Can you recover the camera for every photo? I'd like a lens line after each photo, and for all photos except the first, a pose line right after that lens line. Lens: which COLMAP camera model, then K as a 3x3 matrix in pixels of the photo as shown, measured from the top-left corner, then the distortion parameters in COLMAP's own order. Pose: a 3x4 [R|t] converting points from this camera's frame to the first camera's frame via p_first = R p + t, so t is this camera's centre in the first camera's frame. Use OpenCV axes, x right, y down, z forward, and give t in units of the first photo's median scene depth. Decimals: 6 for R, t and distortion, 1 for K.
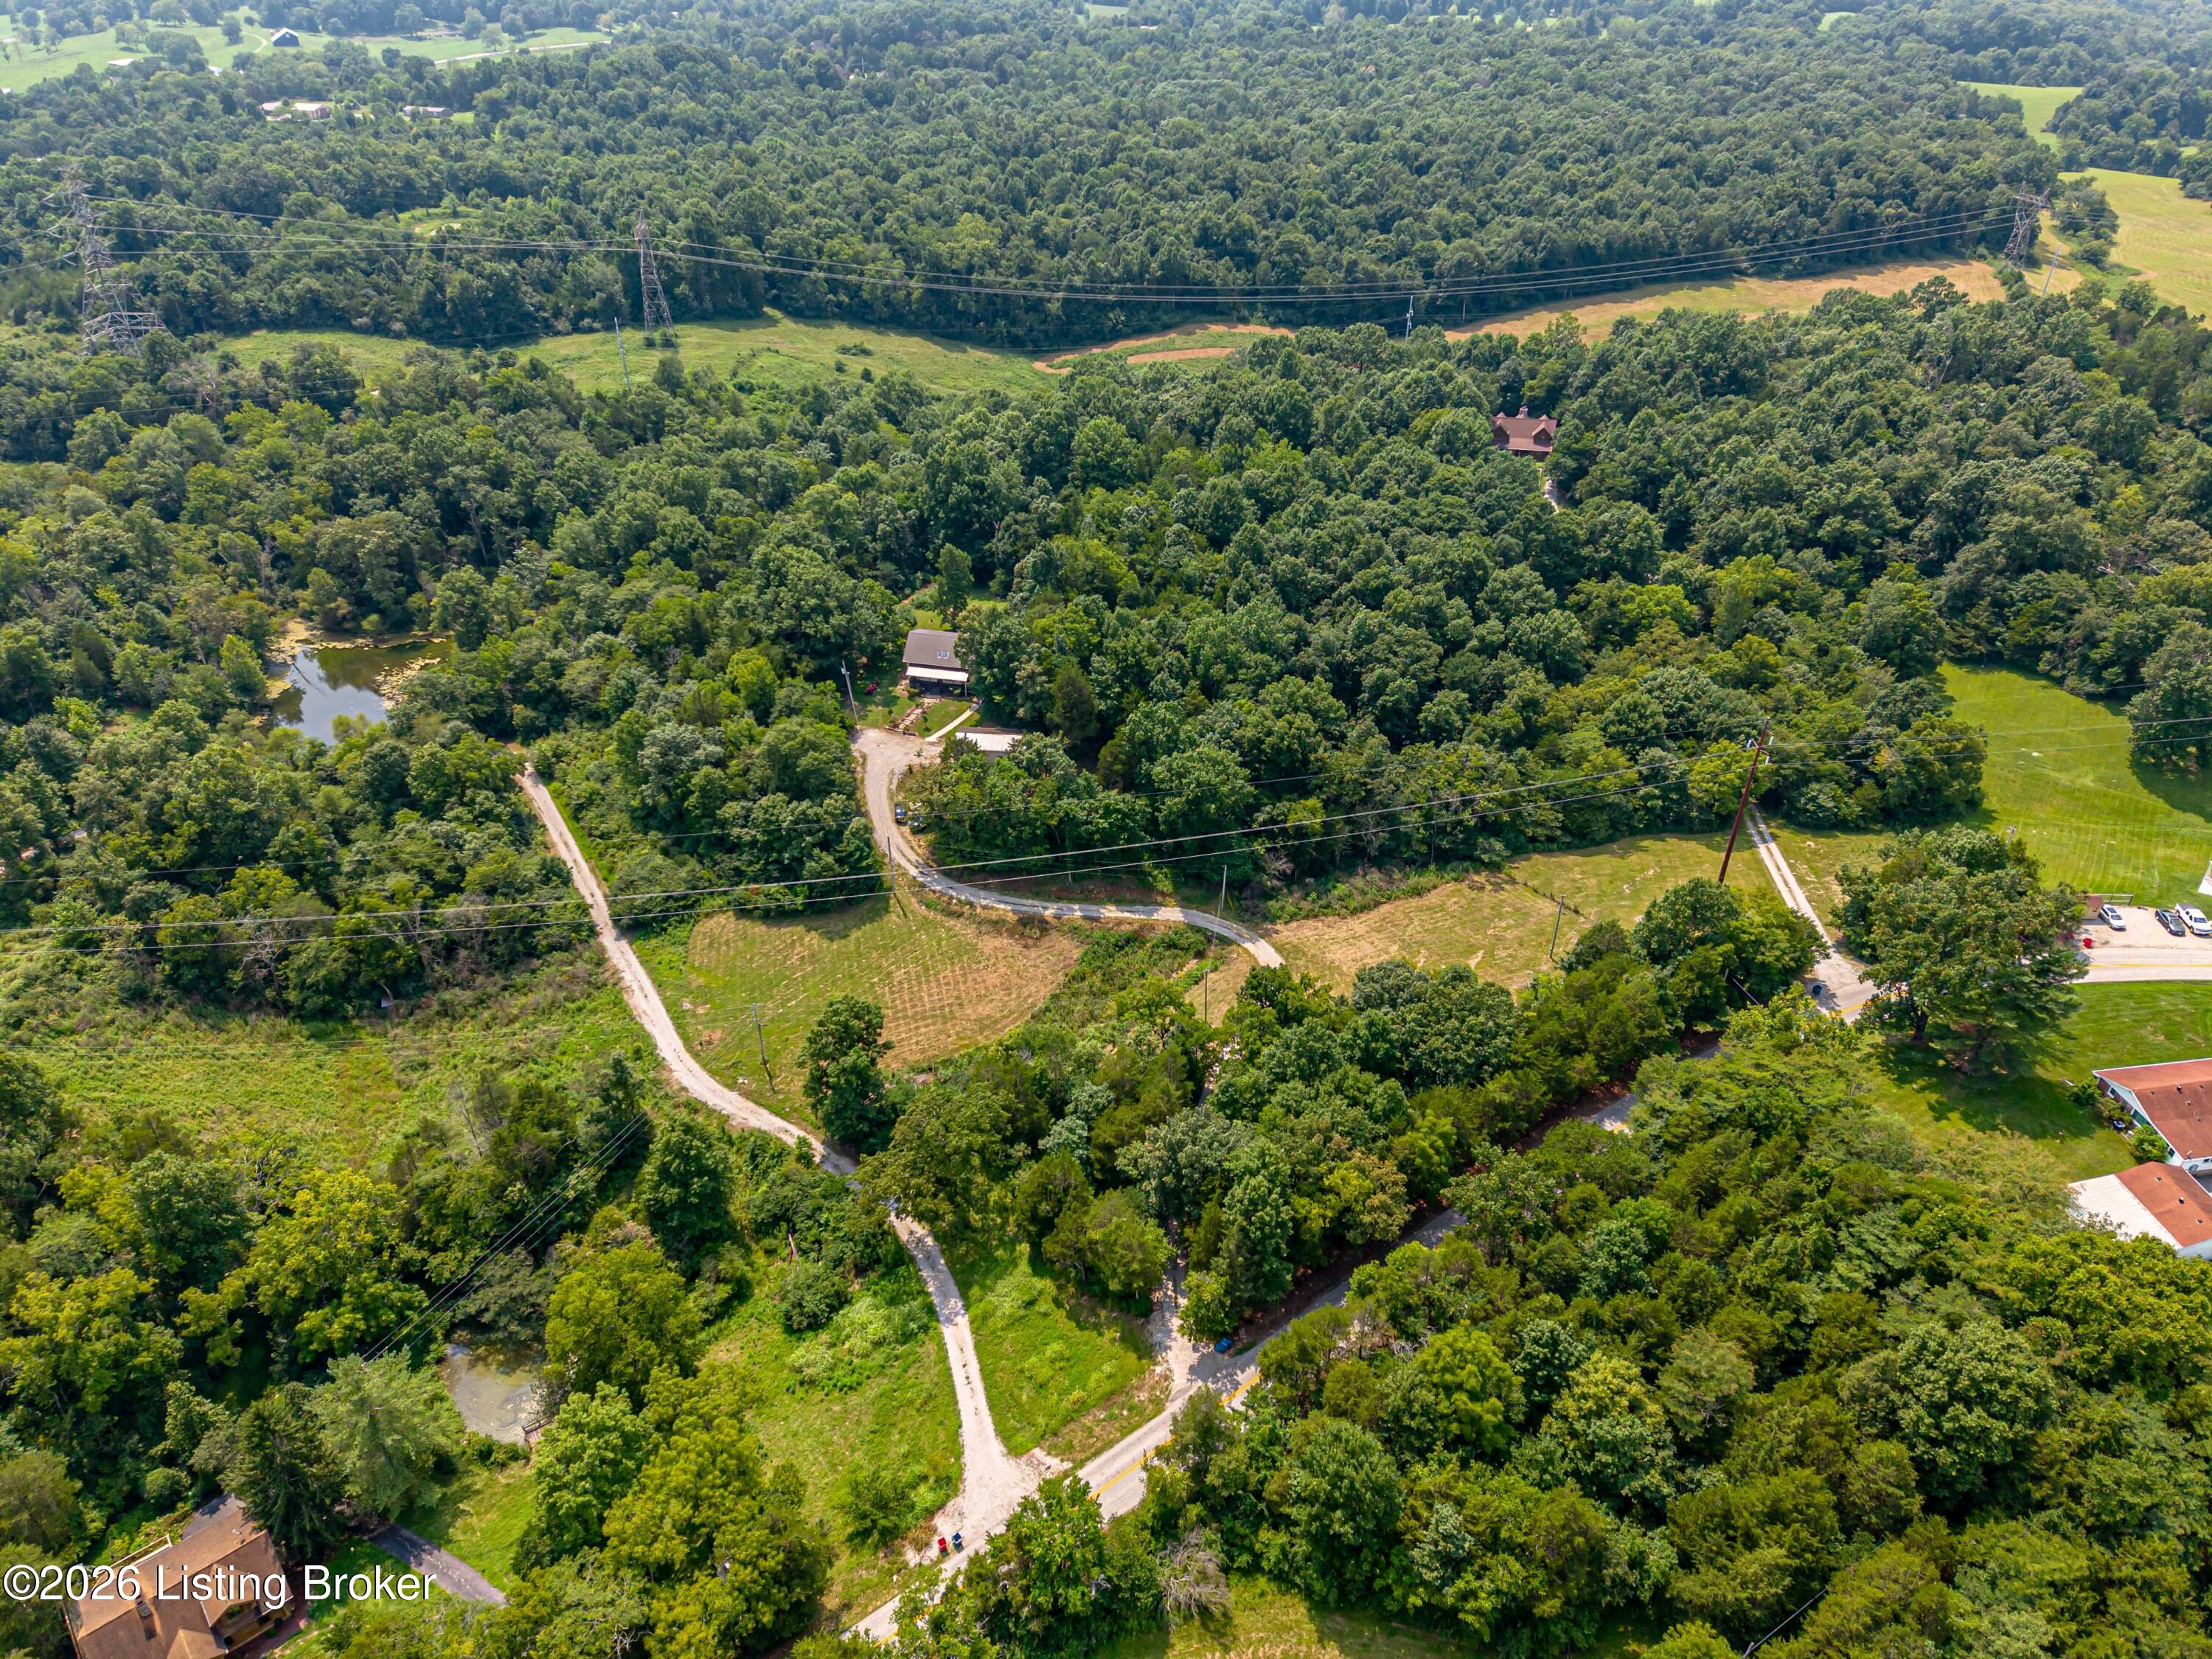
lens RADIAL K [[1448.5, 0, 1102.6], [0, 1448.5, 835.0], [0, 0, 1]] dist [0.092466, 0.001475]
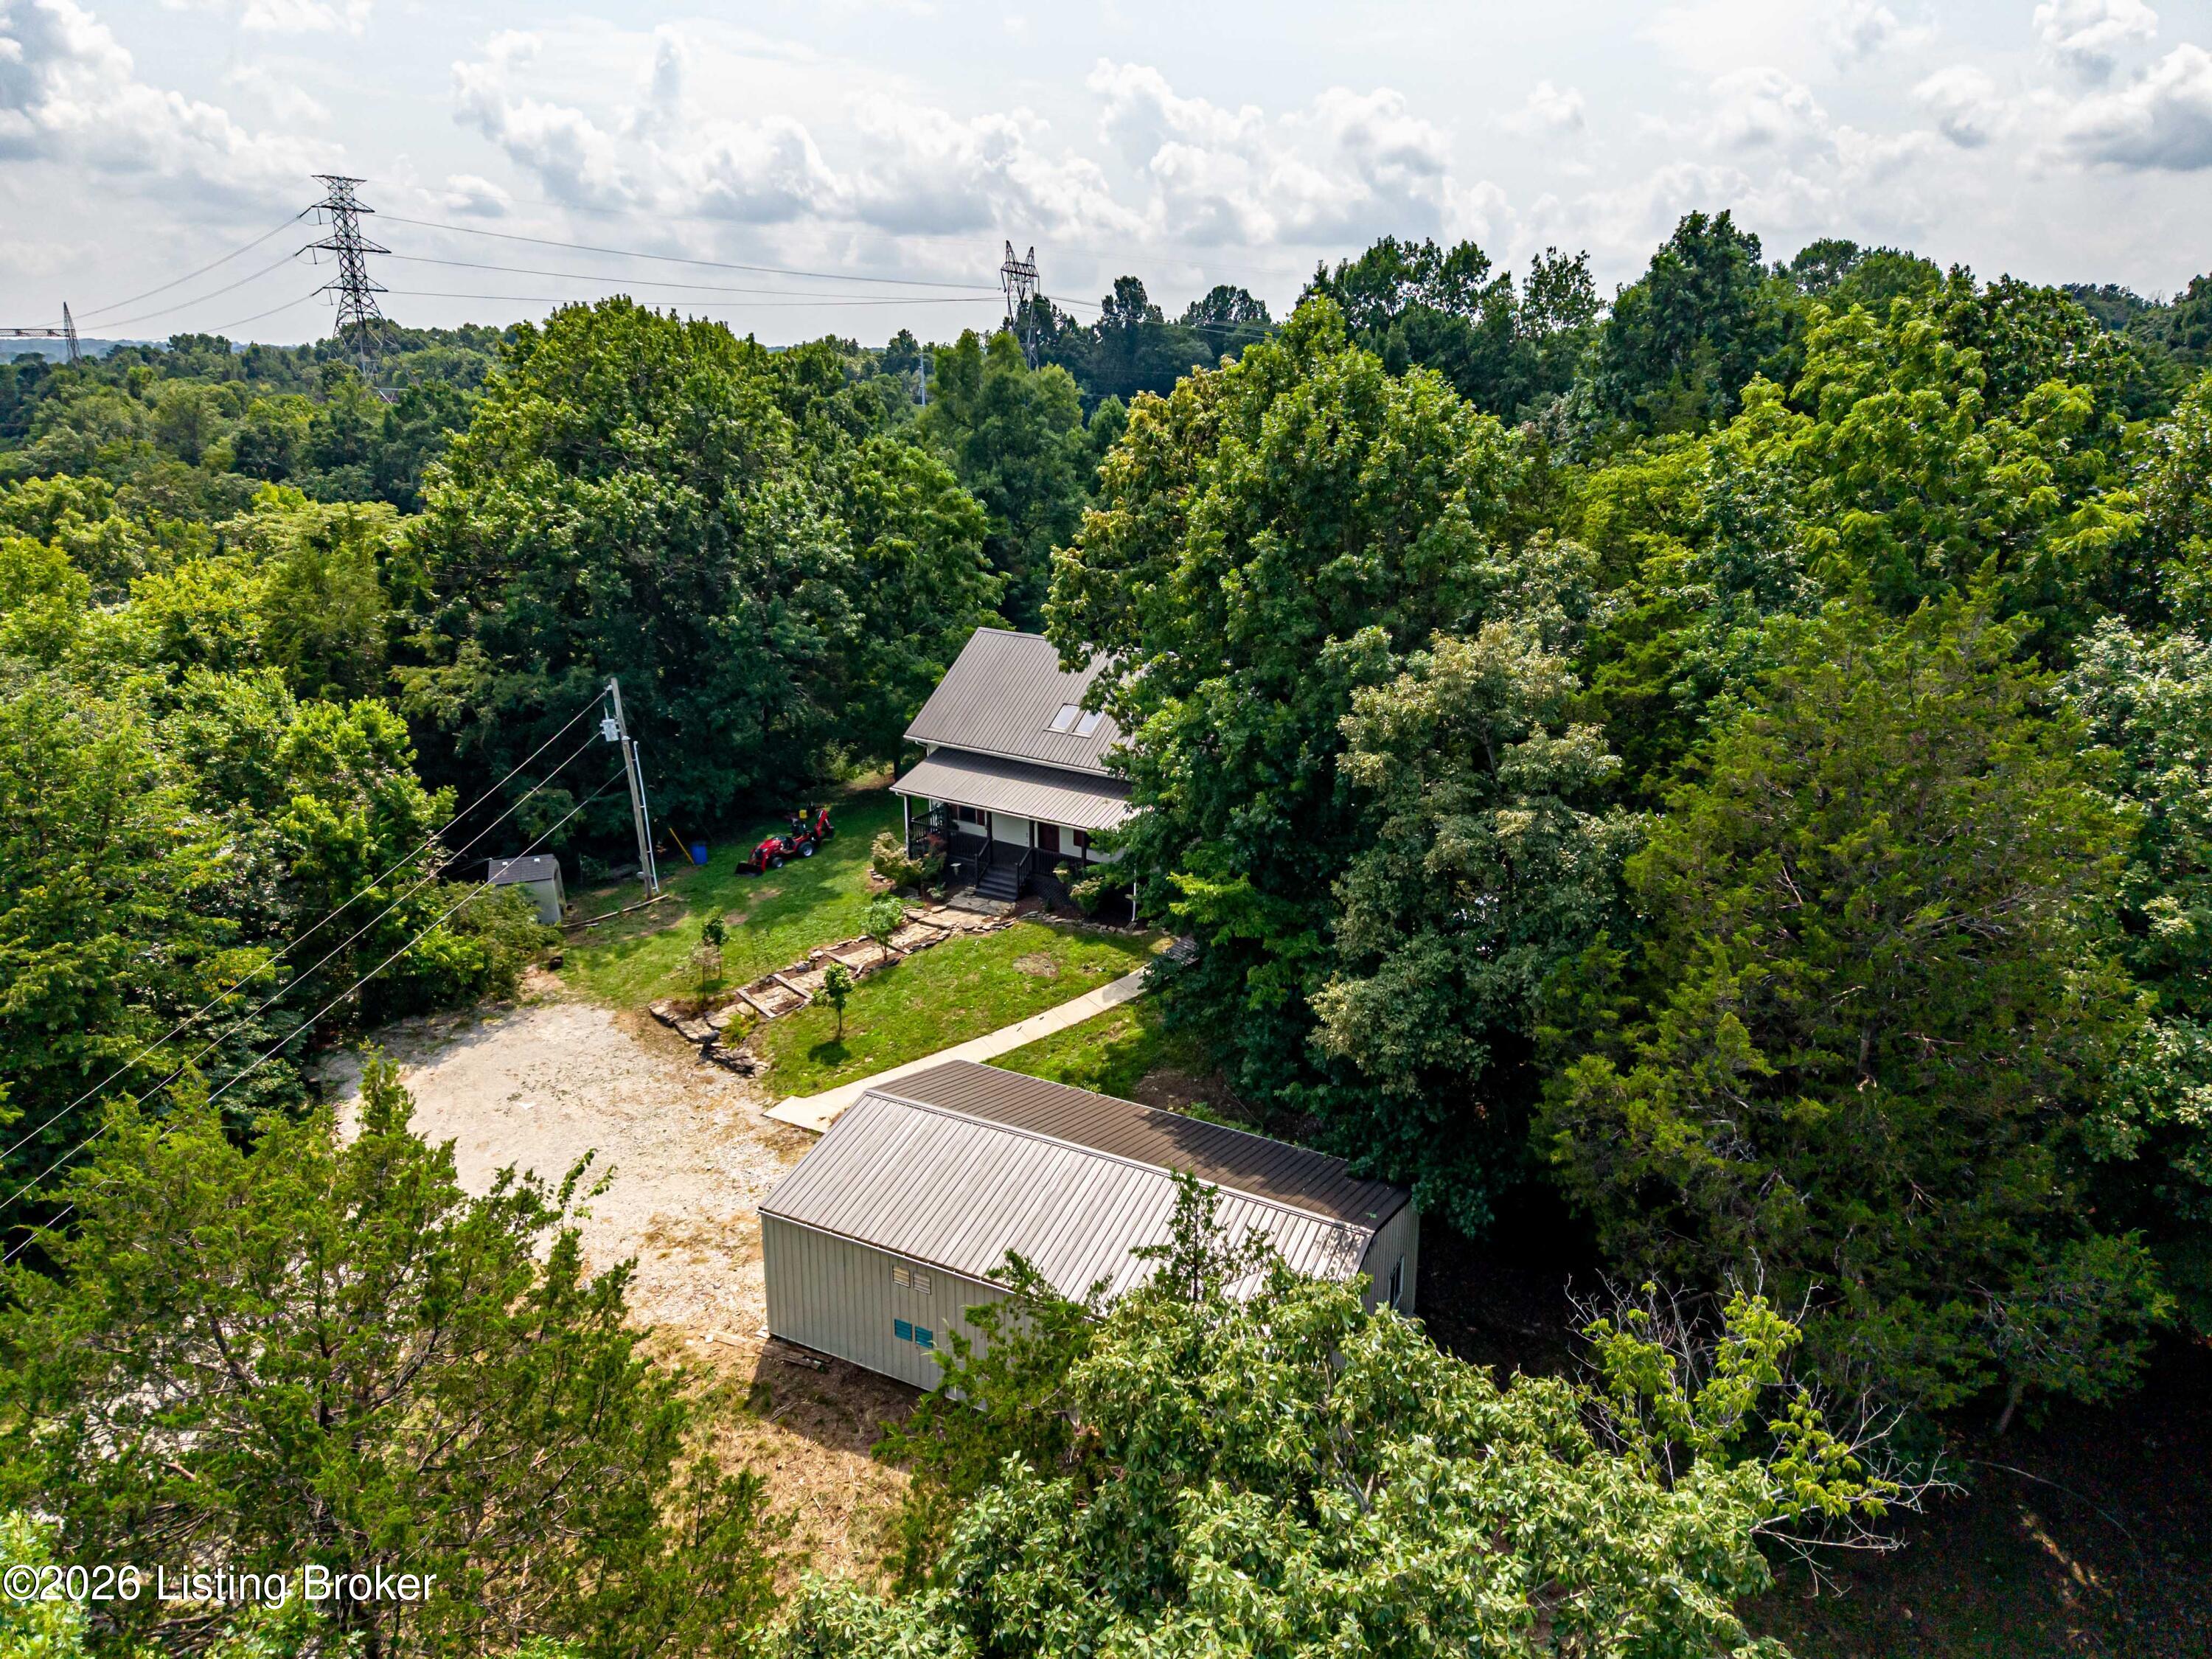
lens RADIAL K [[1448.5, 0, 1111.3], [0, 1448.5, 828.9], [0, 0, 1]] dist [0.092466, 0.001475]
pose [[0.936365, 0.128285, -0.326748, -0.035091], [-0.207634, 0.952942, -0.220883, -0.066157], [0.283036, 0.274671, 0.918938, 0.835331]]
